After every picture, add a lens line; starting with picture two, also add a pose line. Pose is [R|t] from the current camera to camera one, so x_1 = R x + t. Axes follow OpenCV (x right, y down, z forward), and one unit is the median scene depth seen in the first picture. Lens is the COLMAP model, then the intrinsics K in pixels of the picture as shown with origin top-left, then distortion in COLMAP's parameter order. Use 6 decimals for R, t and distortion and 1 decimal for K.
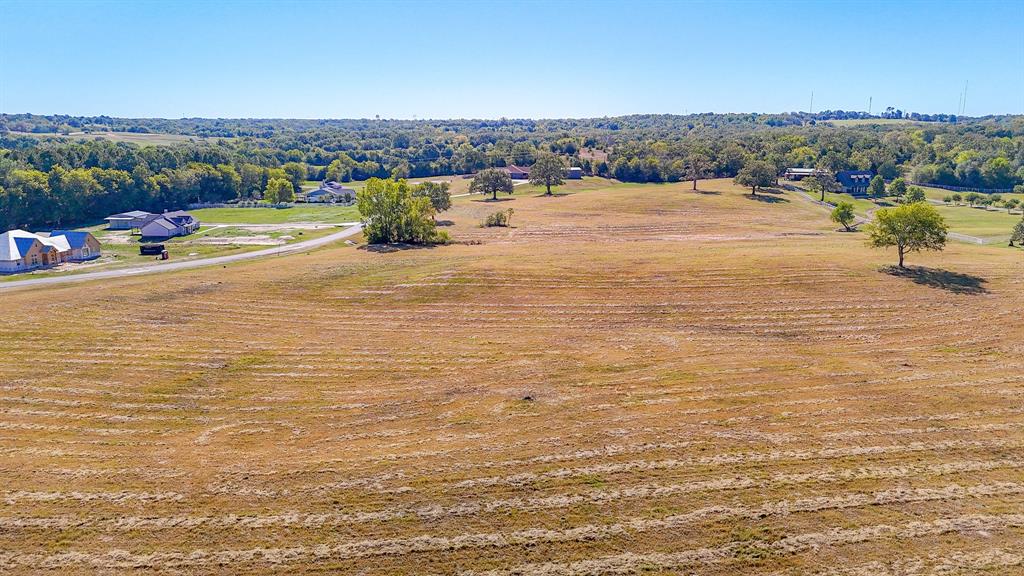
lens RADIAL K [[764.7, 0, 512.0], [0, 764.7, 288.0], [0, 0, 1]] dist [0.071425, -0.057182]
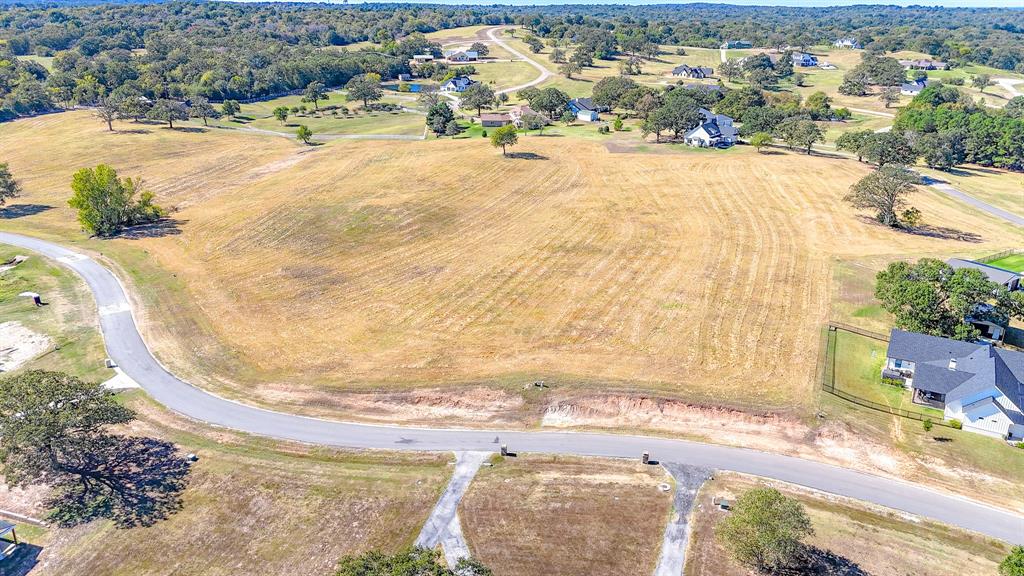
lens RADIAL K [[764.7, 0, 512.0], [0, 764.7, 288.0], [0, 0, 1]] dist [0.071425, -0.057182]
pose [[0.271116, -0.334801, 0.902444, -0.744658], [0.195129, 0.937208, 0.289077, -0.139130], [-0.942561, 0.097720, 0.319422, 0.152919]]
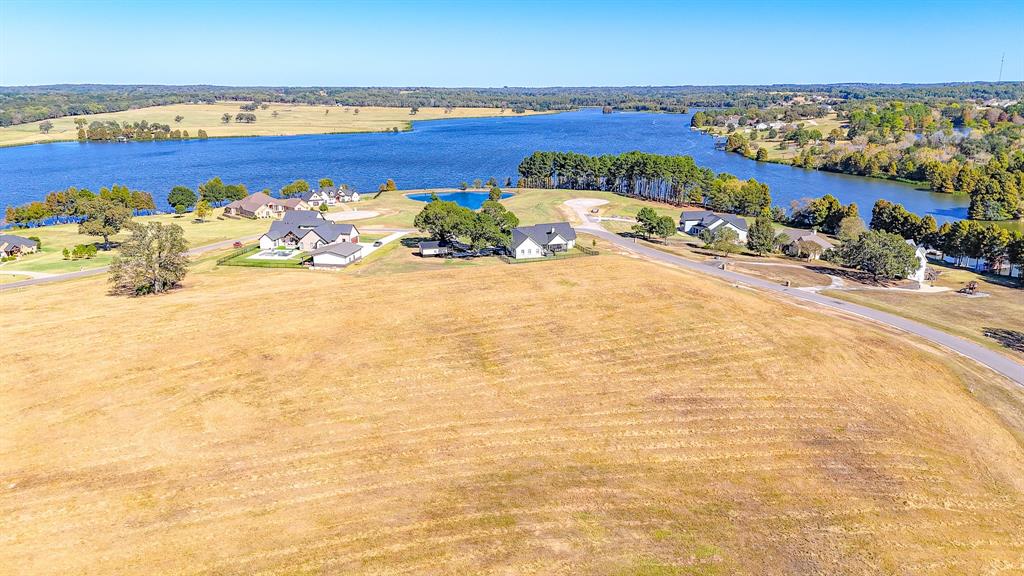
lens RADIAL K [[741.9, 0, 499.8], [0, 741.9, 287.3], [0, 0, 1]] dist [0.060510, -0.108001]
pose [[-0.872420, 0.128595, -0.471537, 0.092475], [-0.094129, 0.902500, 0.420279, -0.208647], [0.479608, 0.411045, -0.775254, 0.672088]]
